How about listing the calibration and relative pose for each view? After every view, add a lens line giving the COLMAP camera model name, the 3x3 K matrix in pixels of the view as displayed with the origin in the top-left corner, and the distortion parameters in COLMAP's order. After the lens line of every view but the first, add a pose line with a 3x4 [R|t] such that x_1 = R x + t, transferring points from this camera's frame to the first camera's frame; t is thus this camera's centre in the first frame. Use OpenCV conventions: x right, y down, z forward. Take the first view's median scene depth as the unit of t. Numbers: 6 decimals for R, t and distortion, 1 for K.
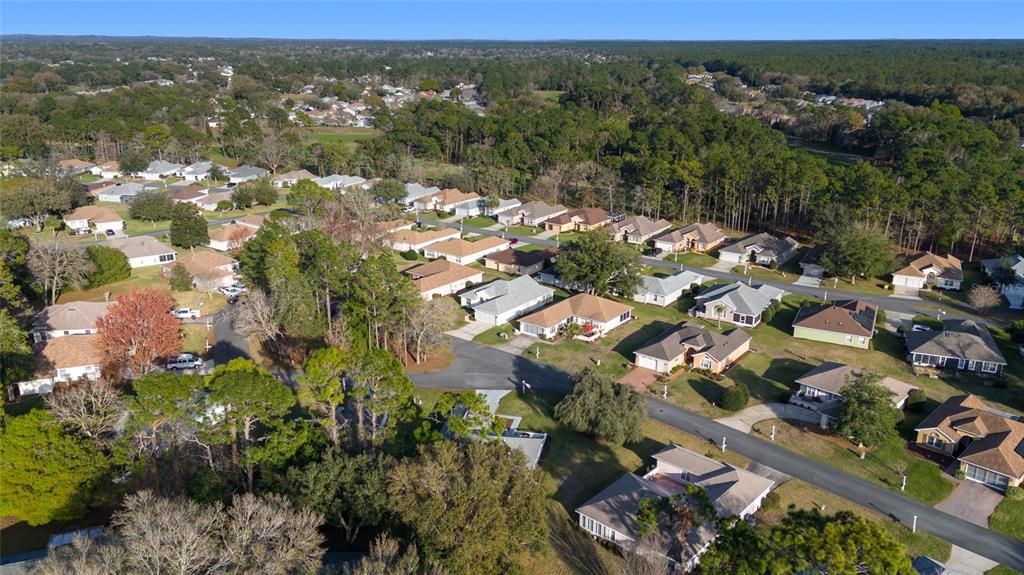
lens RADIAL K [[750.9, 0, 512.0], [0, 750.9, 287.5], [0, 0, 1]] dist [0.063280, -0.000175]
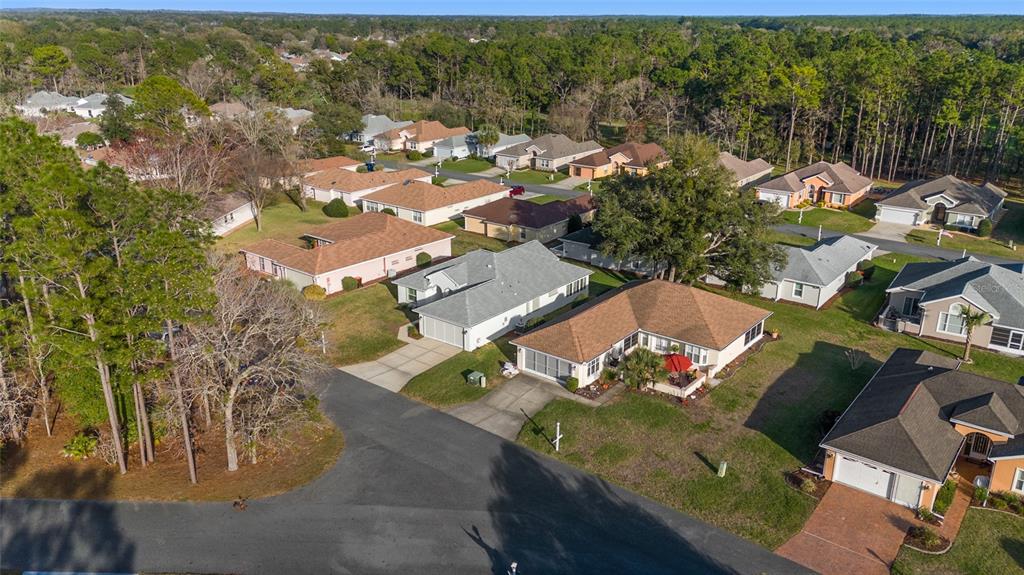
lens RADIAL K [[750.9, 0, 512.0], [0, 750.9, 287.5], [0, 0, 1]] dist [0.063280, -0.000175]
pose [[0.999721, 0.008557, -0.021994, 0.015261], [-0.007961, 0.999602, 0.027049, 0.000635], [0.022217, -0.026866, 0.999392, 0.505678]]
